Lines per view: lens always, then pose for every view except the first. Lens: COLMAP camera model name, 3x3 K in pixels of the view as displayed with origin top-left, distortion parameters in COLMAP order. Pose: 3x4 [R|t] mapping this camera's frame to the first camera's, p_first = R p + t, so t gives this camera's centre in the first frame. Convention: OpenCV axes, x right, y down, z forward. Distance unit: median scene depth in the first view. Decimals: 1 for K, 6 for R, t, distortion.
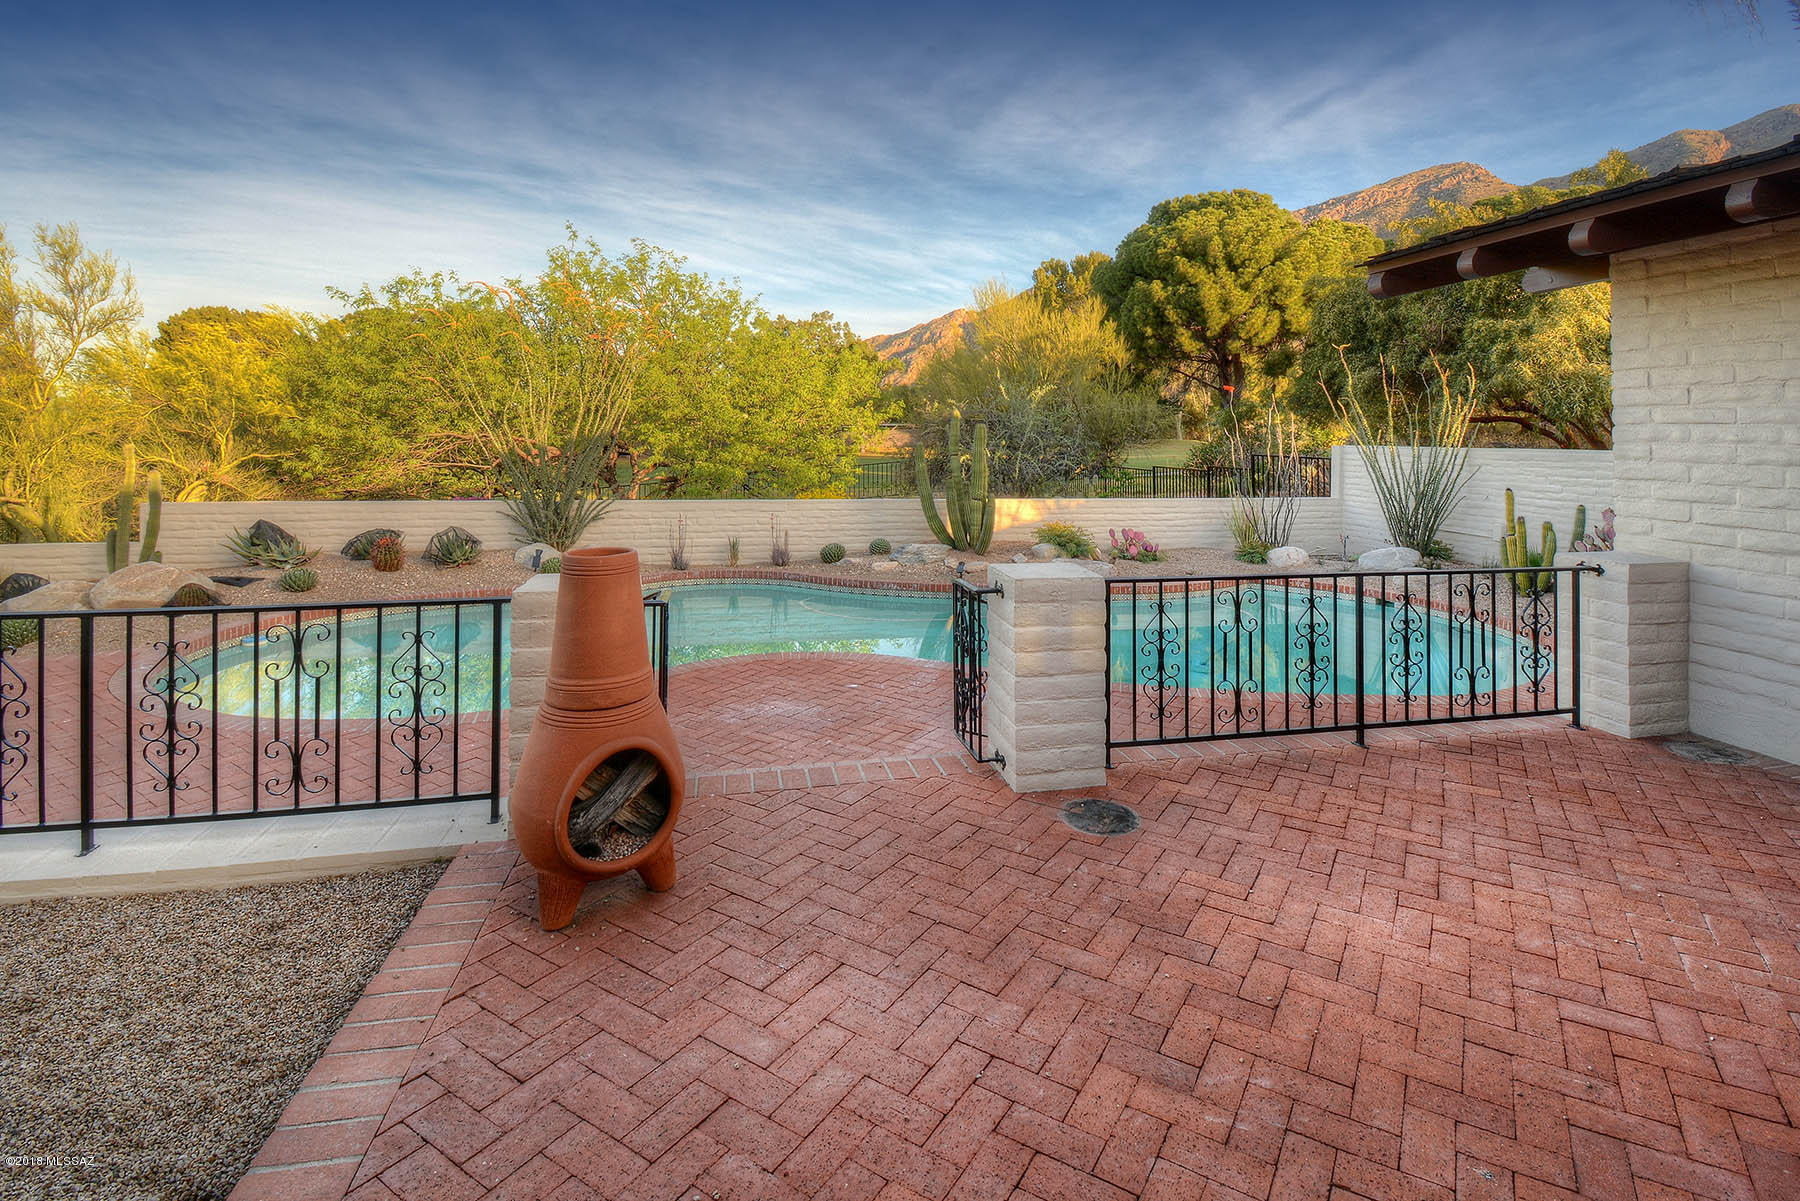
lens RADIAL K [[773.5, 0, 900.0], [0, 773.5, 600.5], [0, 0, 1]] dist [0.002934, -0.010126]
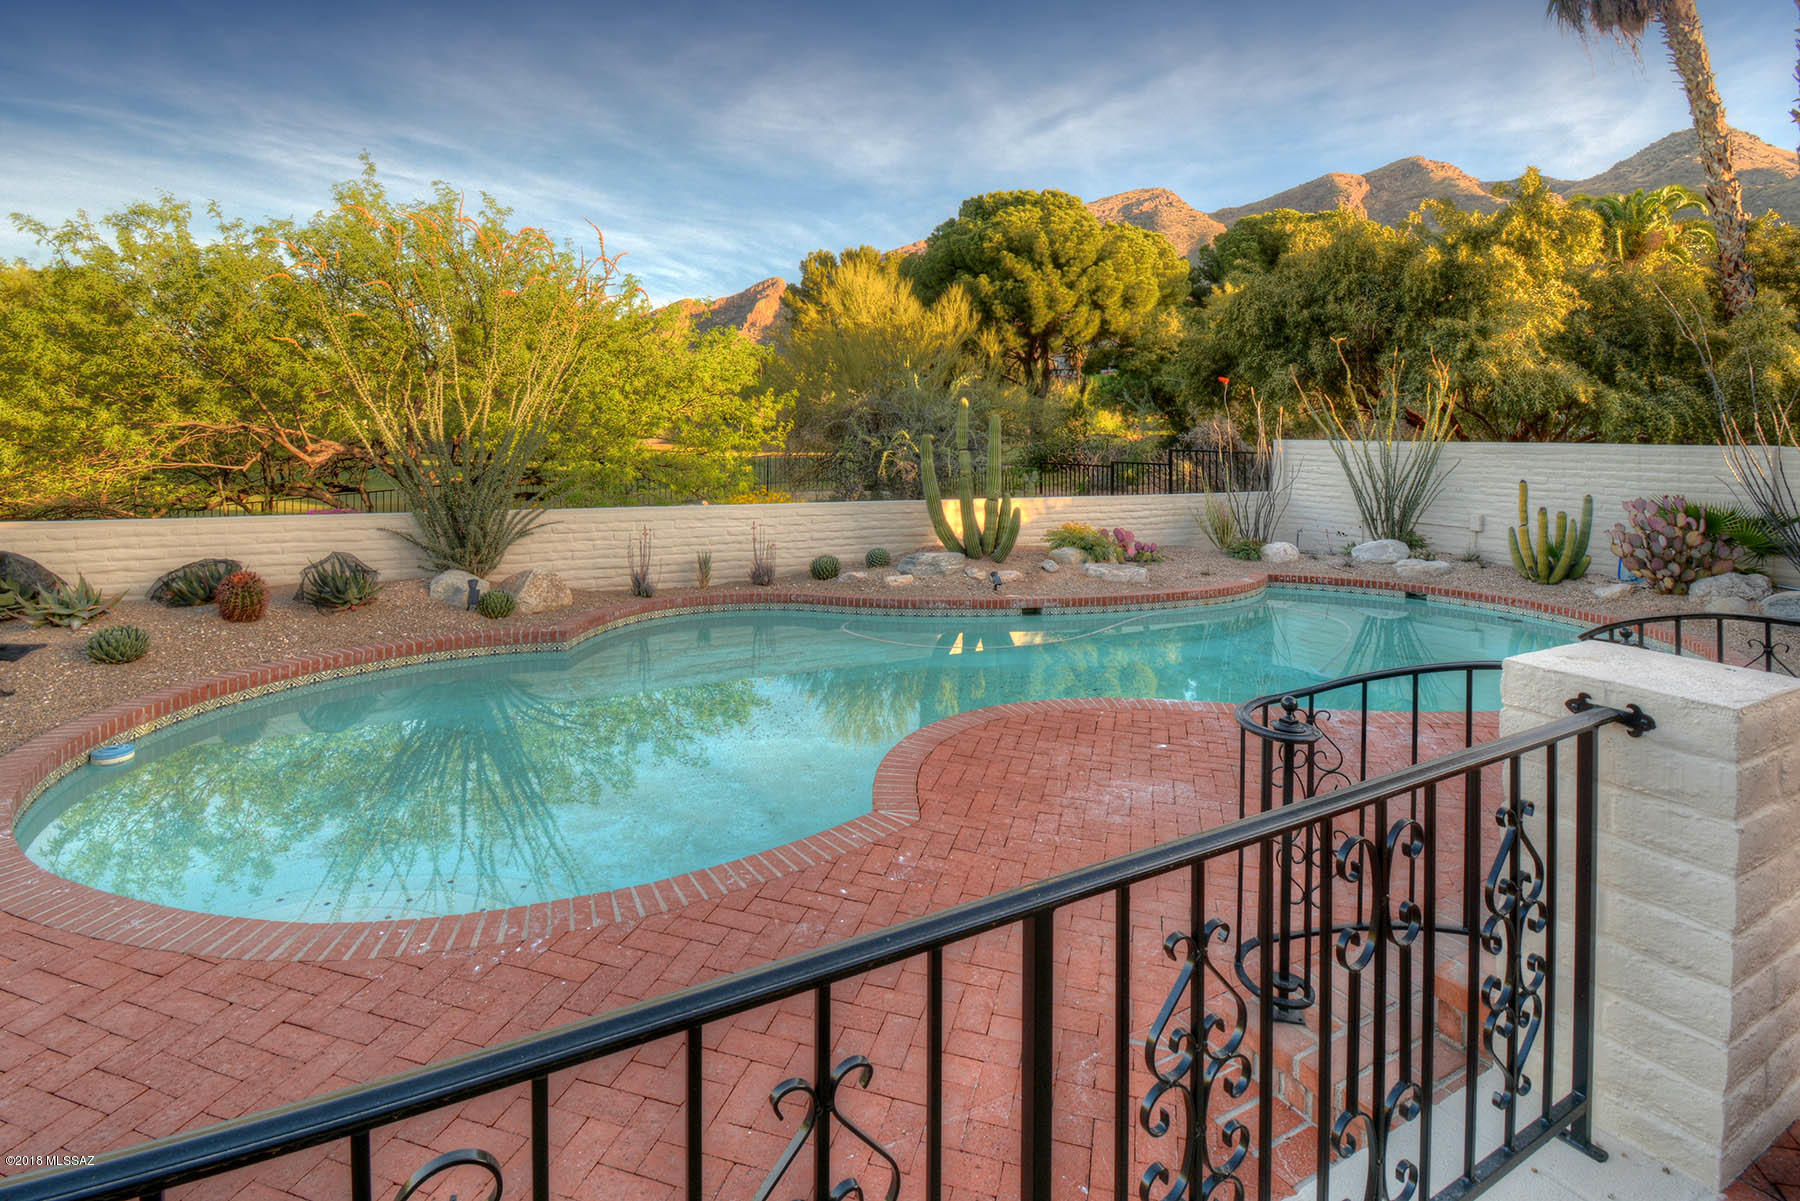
lens RADIAL K [[811.9, 0, 900.0], [0, 811.9, 600.5], [0, 0, 1]] dist [-0.003076, -0.009695]
pose [[0.962605, -0.050315, 0.266196, -0.133496], [0.051814, 0.998656, 0.001392, -0.012321], [-0.265908, 0.012453, 0.963918, 0.075730]]
